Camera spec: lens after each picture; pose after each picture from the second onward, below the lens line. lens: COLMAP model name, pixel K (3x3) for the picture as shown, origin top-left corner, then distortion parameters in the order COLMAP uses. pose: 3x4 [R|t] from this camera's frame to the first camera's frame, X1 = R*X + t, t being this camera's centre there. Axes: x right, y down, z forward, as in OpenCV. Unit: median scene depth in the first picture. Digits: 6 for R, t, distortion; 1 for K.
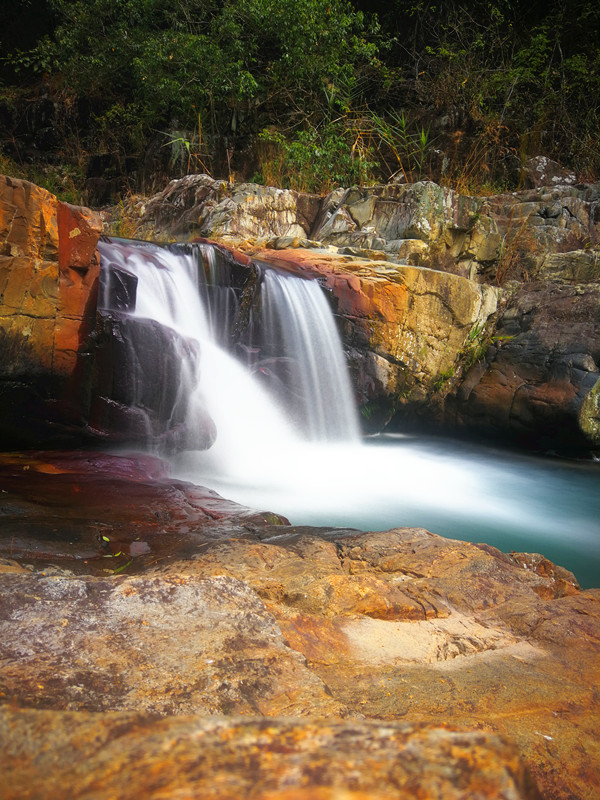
lens RADIAL K [[635.5, 0, 296.0], [0, 635.5, 400.1], [0, 0, 1]] dist [0.034752, -0.029061]
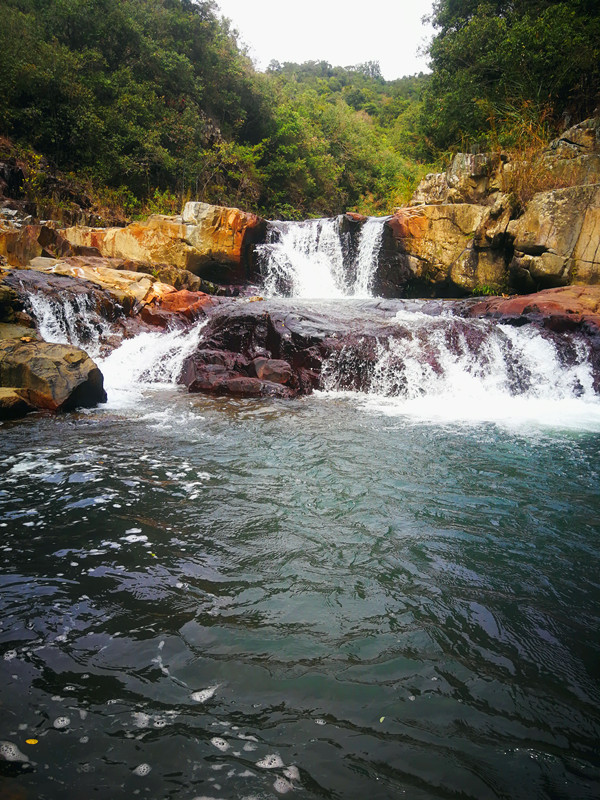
lens RADIAL K [[635.5, 0, 298.9], [0, 635.5, 402.5], [0, 0, 1]] dist [0.034752, -0.029061]
pose [[0.463012, 0.074168, -0.883243, 1.605473], [-0.089572, 0.995307, 0.036623, 0.308986], [0.881814, 0.062157, 0.467483, -0.150794]]
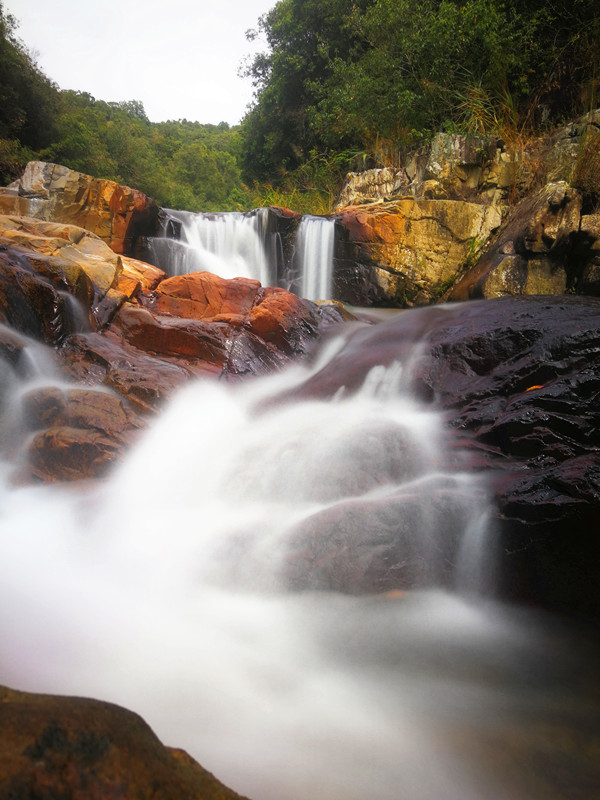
lens RADIAL K [[635.5, 0, 298.0], [0, 635.5, 401.7], [0, 0, 1]] dist [0.034752, -0.029061]
pose [[0.744028, 0.011222, -0.668054, 0.866918], [-0.062437, 0.996651, -0.052796, 0.281647], [0.665224, 0.080993, 0.742238, -0.096803]]
